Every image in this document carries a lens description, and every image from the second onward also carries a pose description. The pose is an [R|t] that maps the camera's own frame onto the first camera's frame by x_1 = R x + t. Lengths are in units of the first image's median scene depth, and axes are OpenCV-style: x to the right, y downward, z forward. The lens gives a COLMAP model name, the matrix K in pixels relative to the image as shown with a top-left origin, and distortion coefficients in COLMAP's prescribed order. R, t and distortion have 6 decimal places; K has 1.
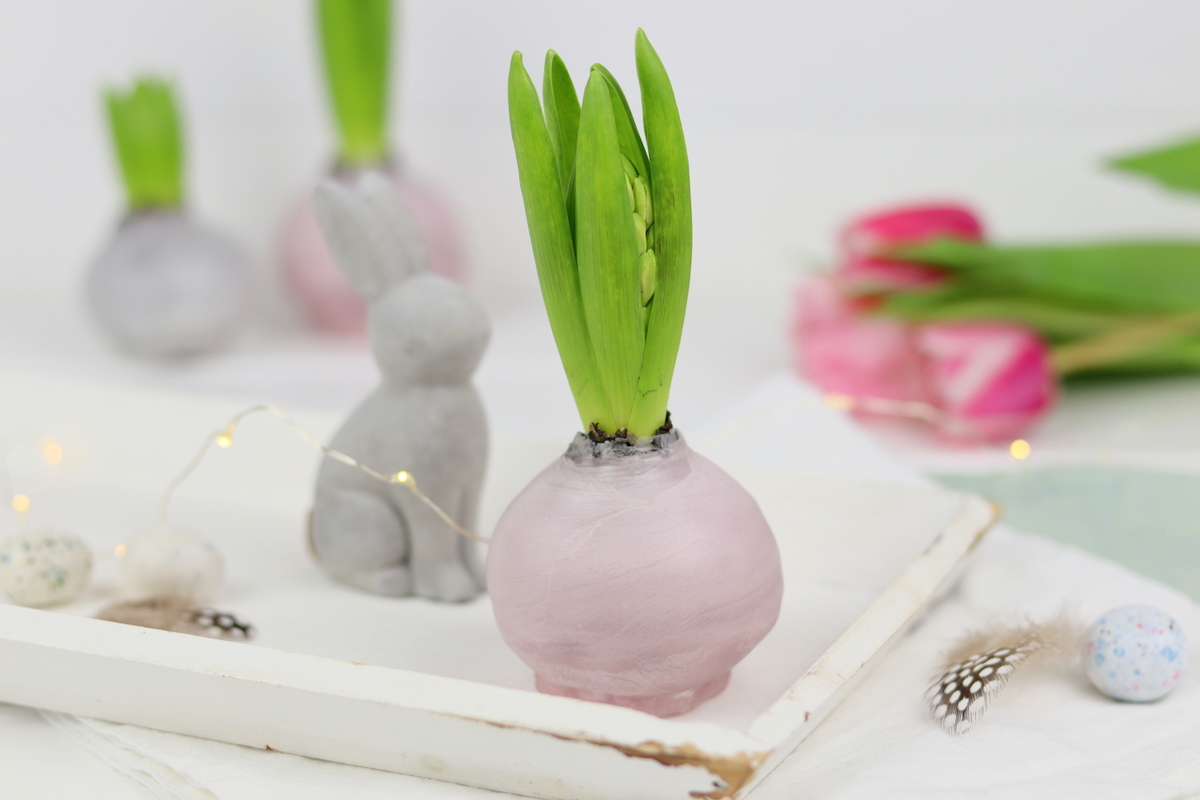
lens RADIAL K [[3131.7, 0, 600.0], [0, 3131.7, 400.0], [0, 0, 1]] dist [-0.109830, -0.574725]
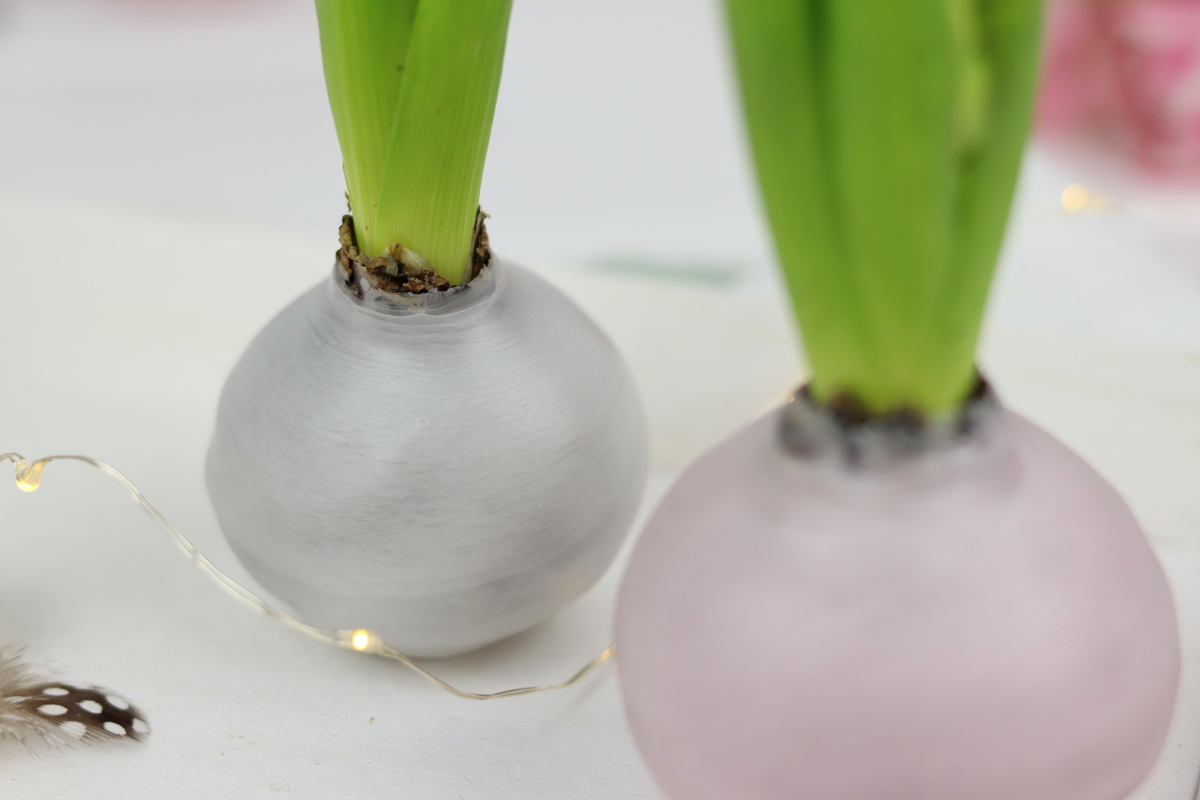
lens RADIAL K [[3185.8, 0, 600.0], [0, 3185.8, 400.0], [0, 0, 1]] dist [-0.334387, -0.395341]
pose [[0.990897, -0.049172, 0.125318, -0.106416], [0.022090, 0.977677, 0.208951, -0.099817], [-0.132795, -0.204280, 0.969863, 0.512960]]
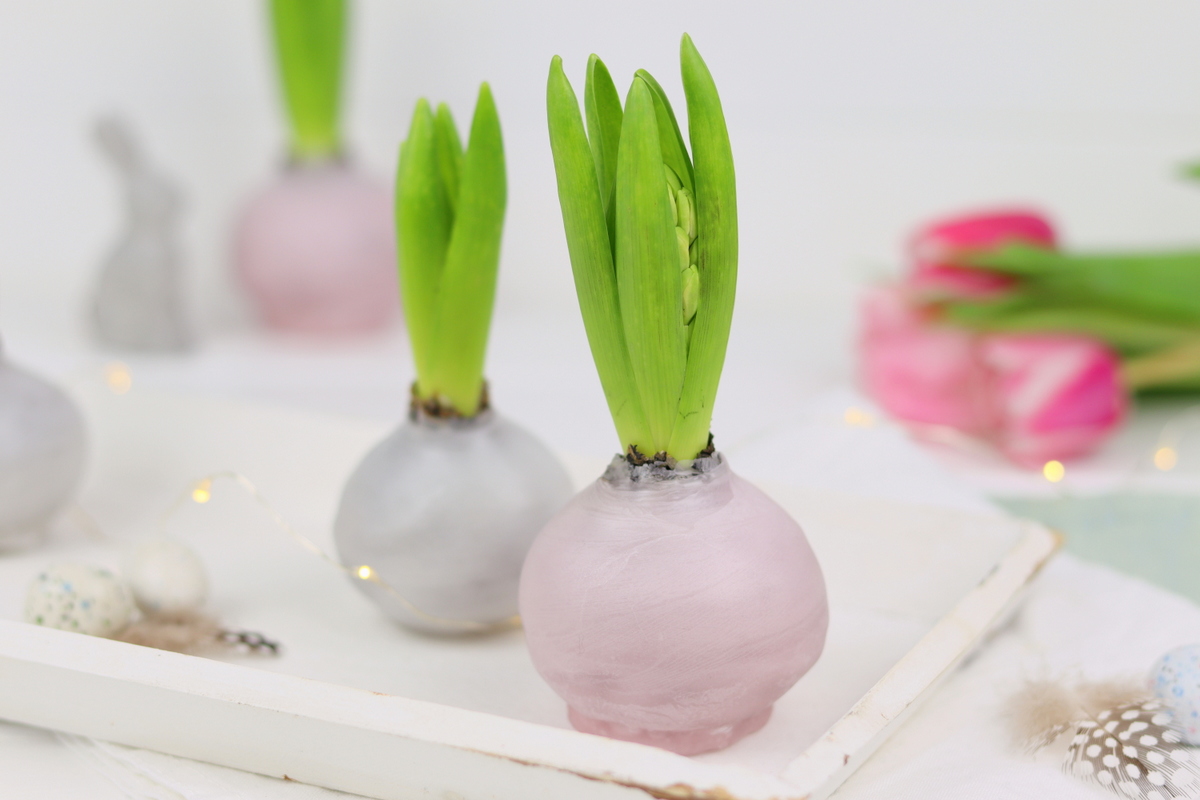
lens RADIAL K [[3131.7, 0, 600.0], [0, 3131.7, 400.0], [0, 0, 1]] dist [-0.109830, -0.574725]
pose [[0.999305, 0.017428, -0.032950, 0.019650], [-0.017215, 0.999829, 0.006763, -0.012813], [0.033063, -0.006191, 0.999434, 0.044565]]
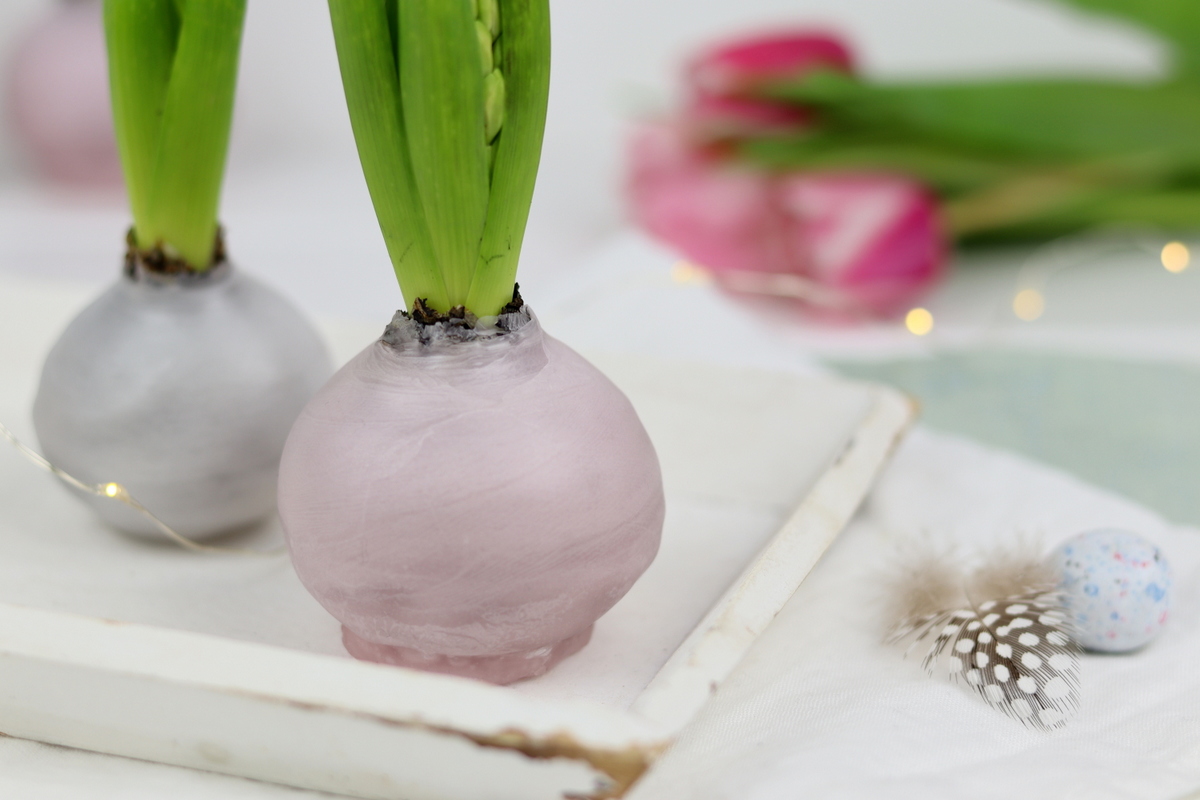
lens RADIAL K [[3131.7, 0, 600.0], [0, 3131.7, 400.0], [0, 0, 1]] dist [-0.109830, -0.574725]
pose [[0.996017, -0.005274, 0.089010, -0.026534], [0.001405, 0.999054, 0.043468, -0.001075], [-0.089155, -0.043170, 0.995082, 0.241750]]
